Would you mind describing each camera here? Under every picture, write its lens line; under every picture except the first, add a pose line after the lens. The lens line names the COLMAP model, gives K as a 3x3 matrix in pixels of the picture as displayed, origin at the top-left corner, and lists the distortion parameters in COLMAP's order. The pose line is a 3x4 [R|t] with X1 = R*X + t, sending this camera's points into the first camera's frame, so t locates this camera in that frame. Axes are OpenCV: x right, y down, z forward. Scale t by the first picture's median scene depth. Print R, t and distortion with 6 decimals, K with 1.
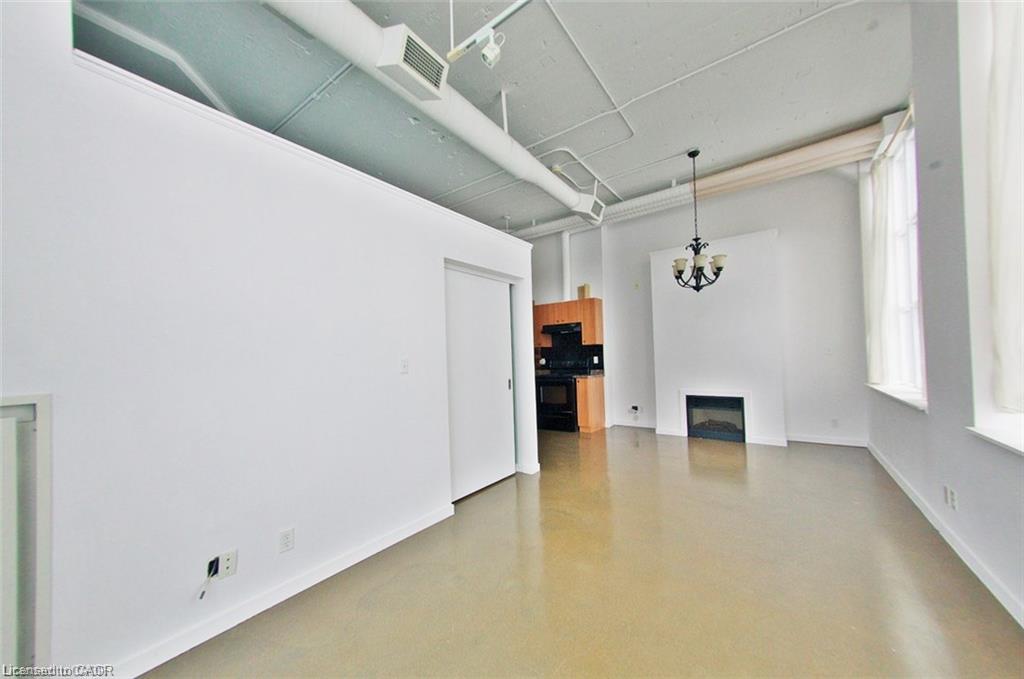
lens RADIAL K [[374.8, 0, 511.6], [0, 374.8, 350.5], [0, 0, 1]] dist [0.008275, -0.000335]
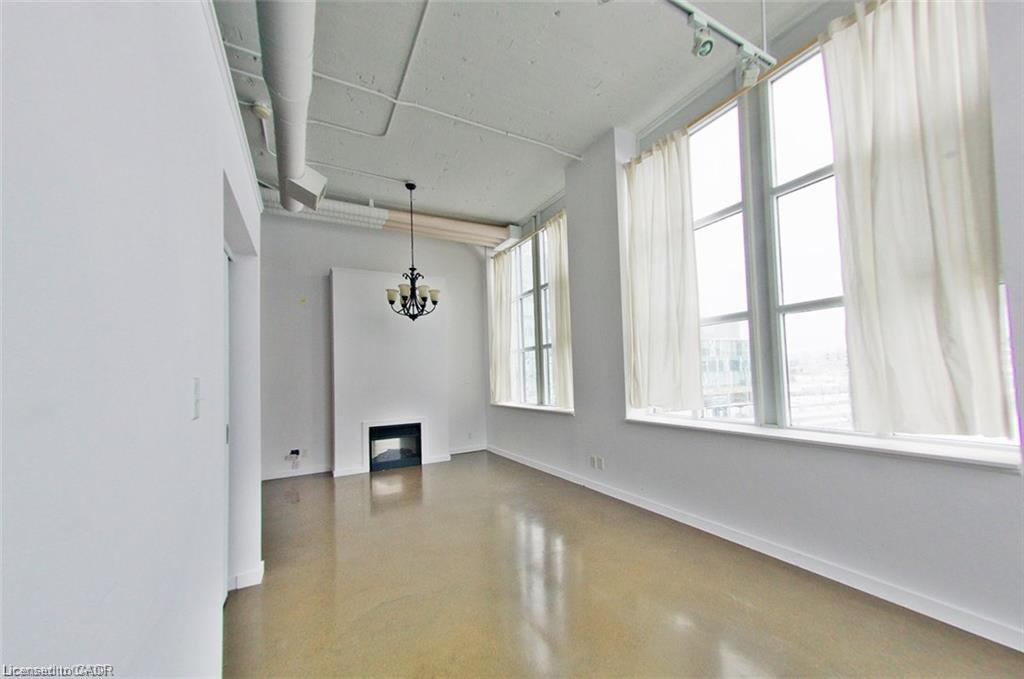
lens RADIAL K [[374.8, 0, 525.9], [0, 374.8, 358.2], [0, 0, 1]] dist [0.008275, -0.000335]
pose [[0.401746, 0.058194, 0.913900, -0.285463], [0.004656, 0.997836, -0.065586, 0.011846], [-0.915739, 0.030604, 0.400606, 0.302043]]
